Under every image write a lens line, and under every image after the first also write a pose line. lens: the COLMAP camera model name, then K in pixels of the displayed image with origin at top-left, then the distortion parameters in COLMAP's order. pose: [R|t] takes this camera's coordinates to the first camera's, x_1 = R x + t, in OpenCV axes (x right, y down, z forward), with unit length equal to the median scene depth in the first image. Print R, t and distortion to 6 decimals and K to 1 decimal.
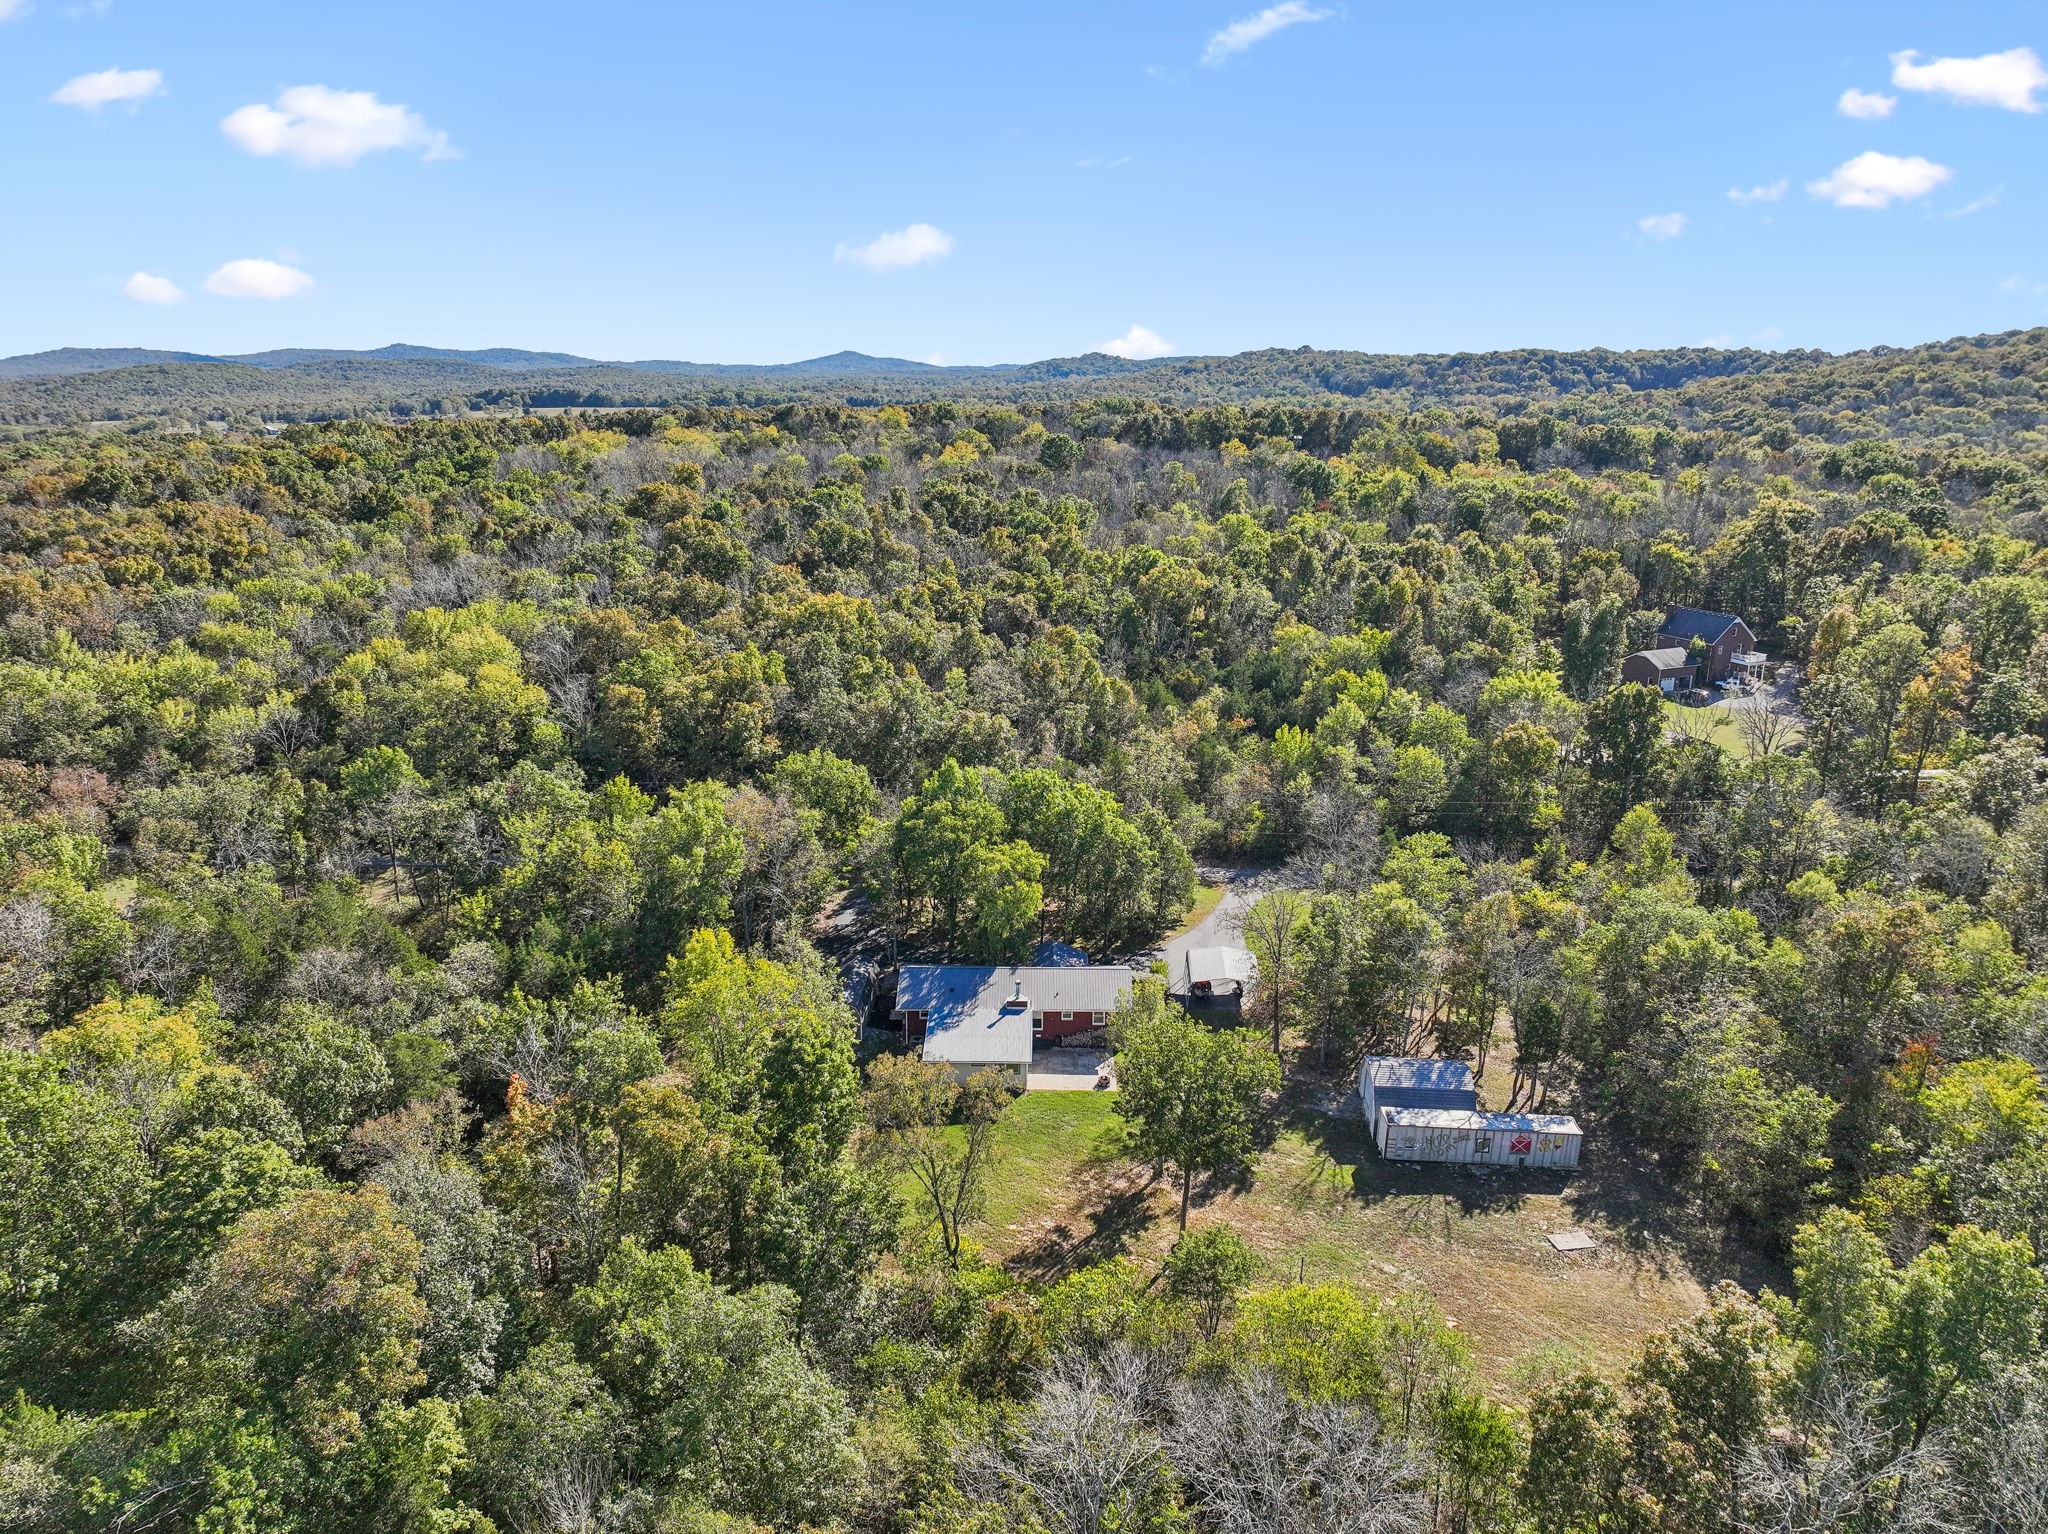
lens RADIAL K [[1465.3, 0, 1034.2], [0, 1465.3, 772.3], [0, 0, 1]] dist [-0.007025, 0.006350]
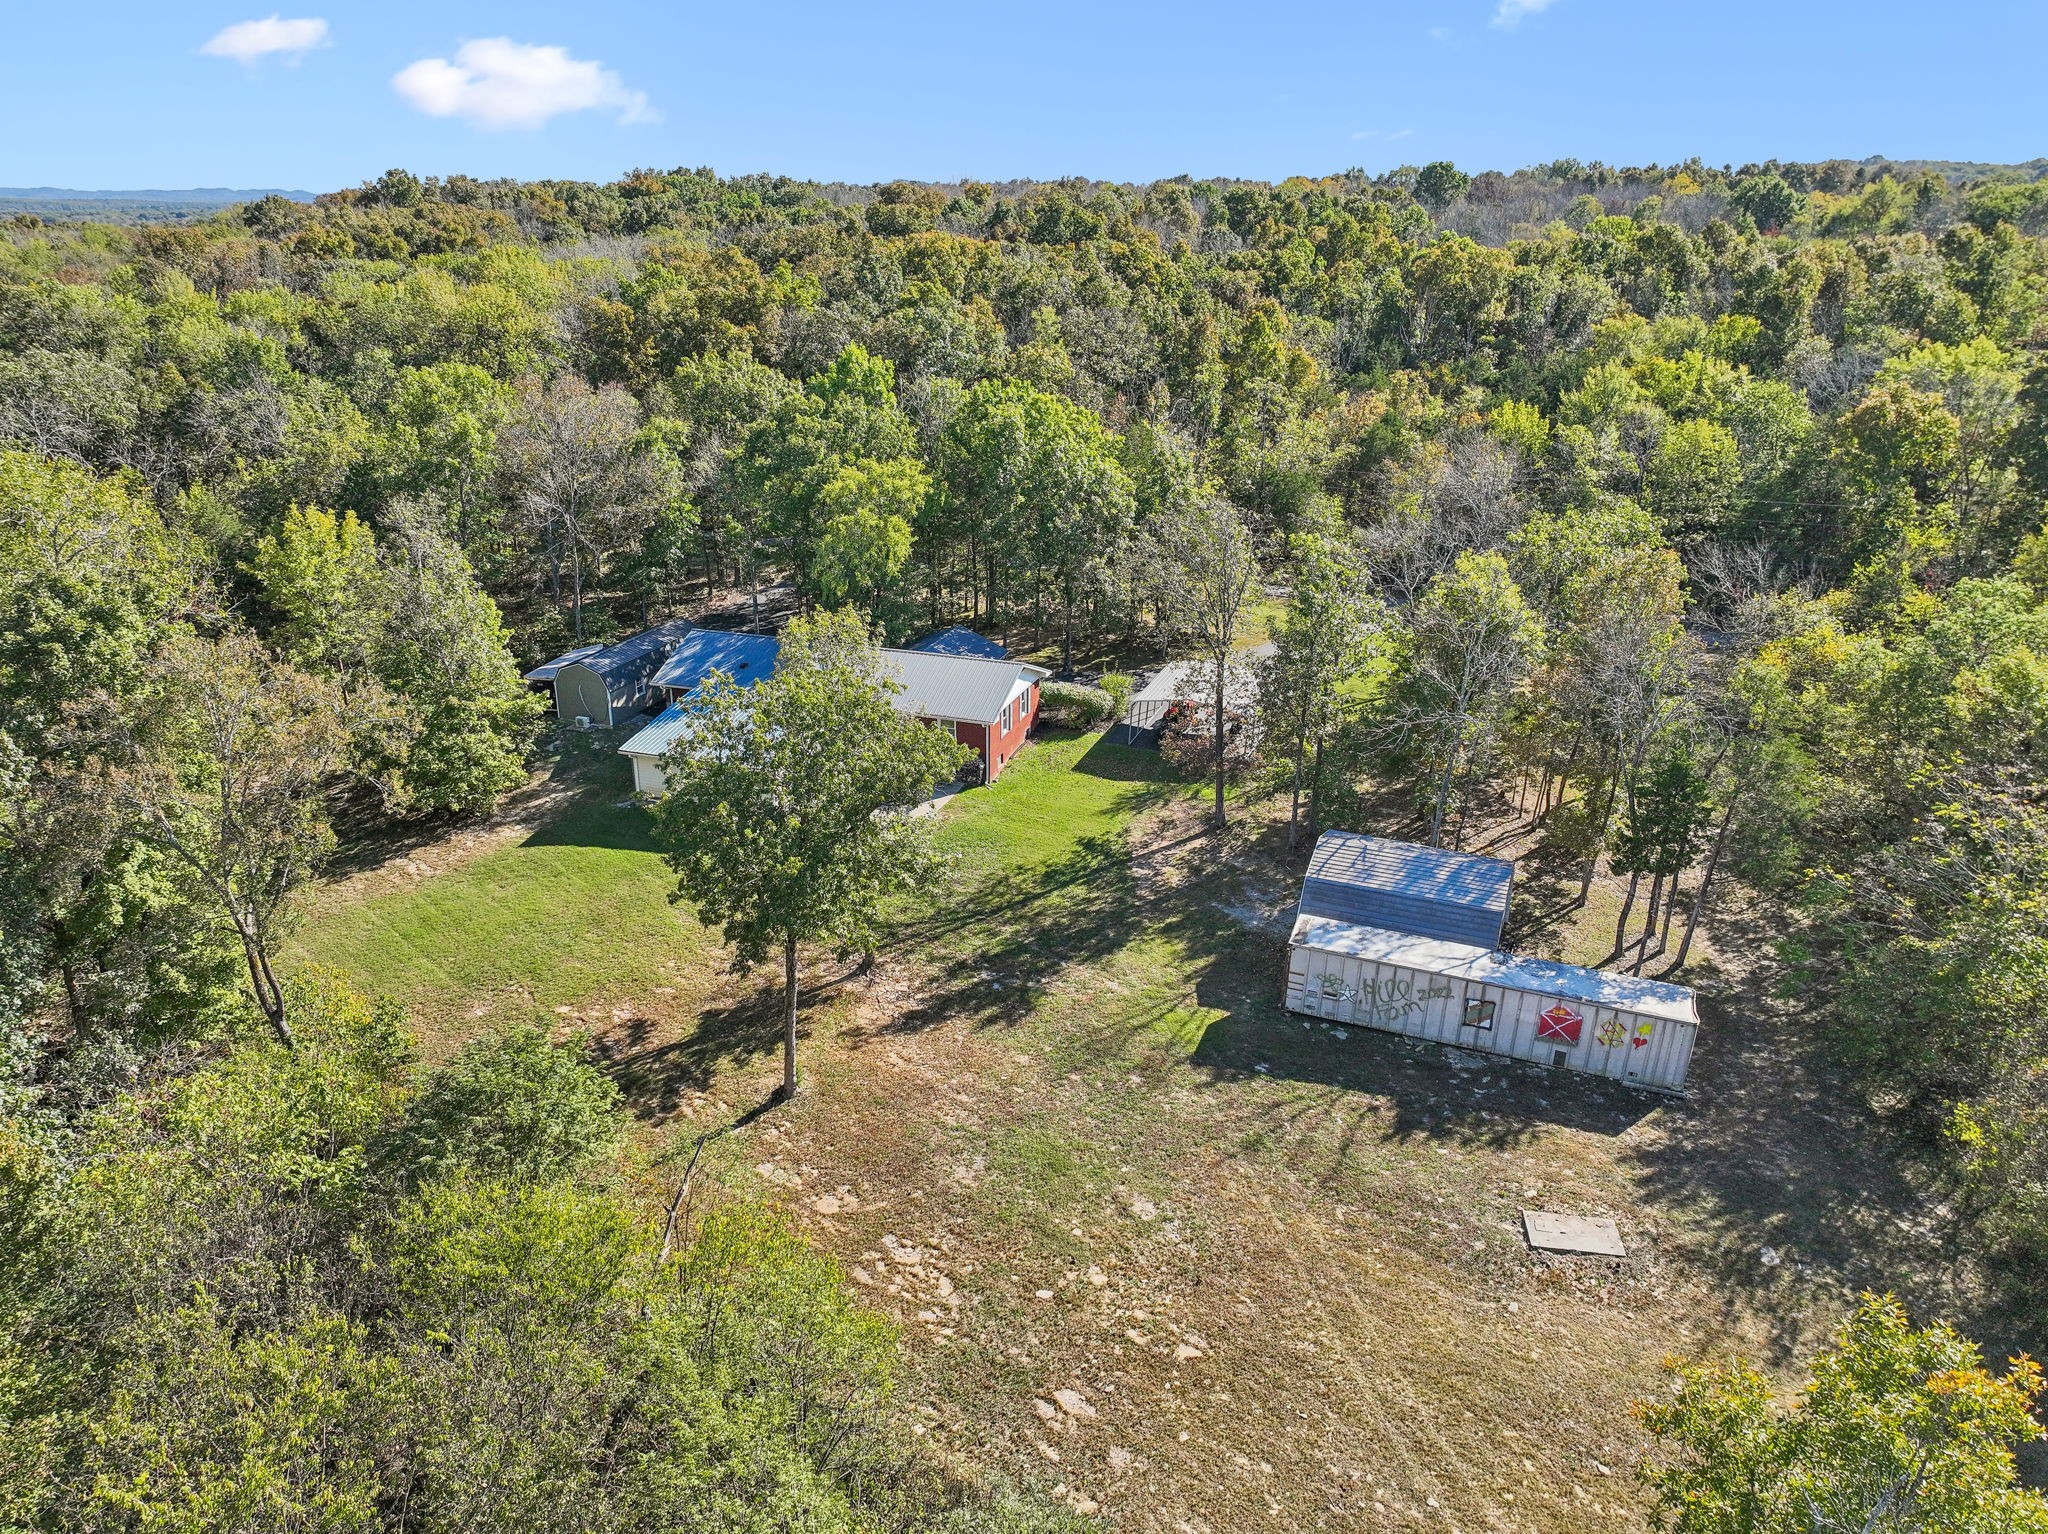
lens RADIAL K [[1465.3, 0, 1029.6], [0, 1465.3, 766.6], [0, 0, 1]] dist [-0.007025, 0.006350]
pose [[0.946080, 0.111717, -0.304060, 0.140127], [-0.085247, 0.991427, 0.099024, 0.062939], [0.312516, -0.067765, 0.947492, 0.226307]]
